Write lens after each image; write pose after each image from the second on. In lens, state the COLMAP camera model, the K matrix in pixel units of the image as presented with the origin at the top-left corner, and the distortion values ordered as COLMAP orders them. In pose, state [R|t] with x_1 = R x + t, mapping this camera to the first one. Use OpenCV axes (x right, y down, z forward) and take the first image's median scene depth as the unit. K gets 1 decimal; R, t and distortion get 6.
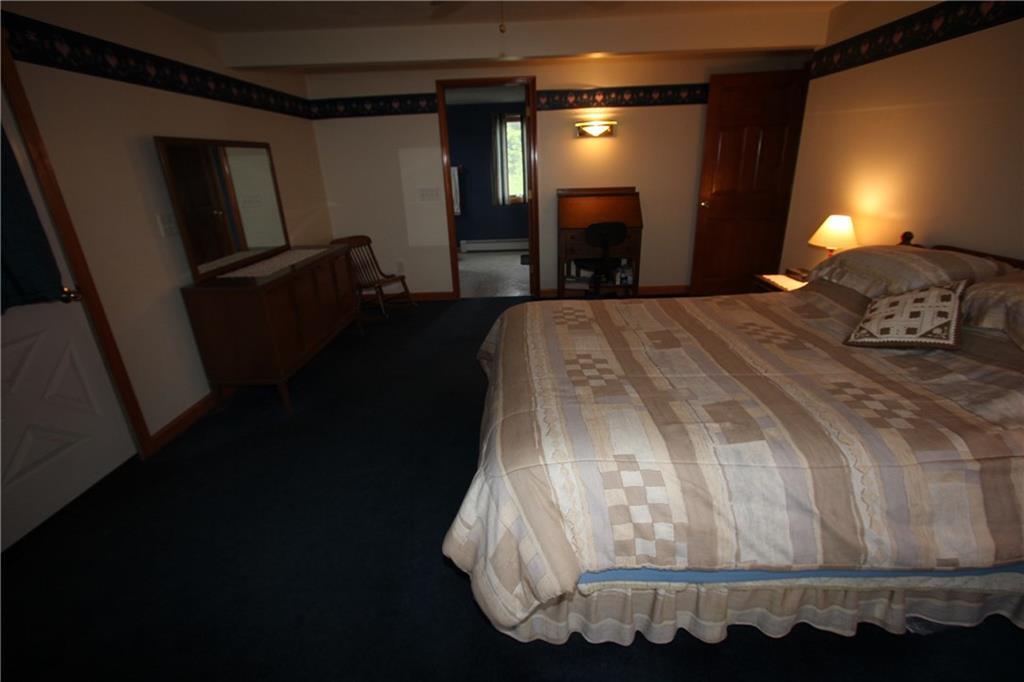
lens RADIAL K [[475.3, 0, 507.5], [0, 475.3, 339.4], [0, 0, 1]] dist [0.000557, -0.000039]
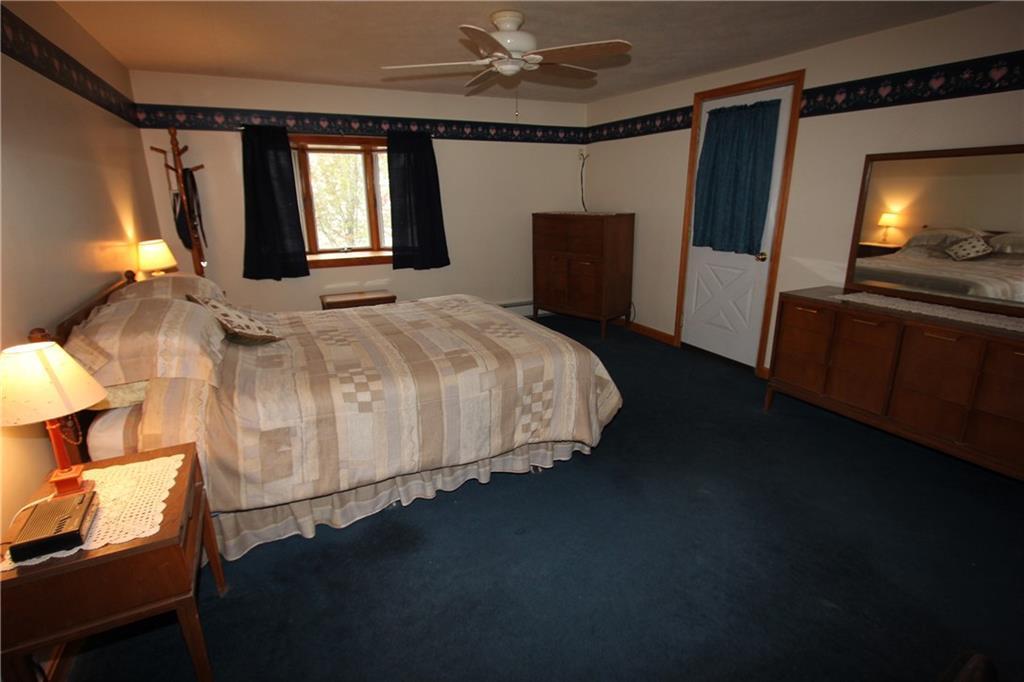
lens RADIAL K [[514.5, 0, 510.1], [0, 514.5, 341.6], [0, 0, 1]] dist [-0.000886, -0.000182]
pose [[-0.886023, 0.169461, -0.431563, 0.655102], [-0.129532, 0.803272, 0.581356, -0.743241], [0.445180, 0.570996, -0.689767, 1.906959]]
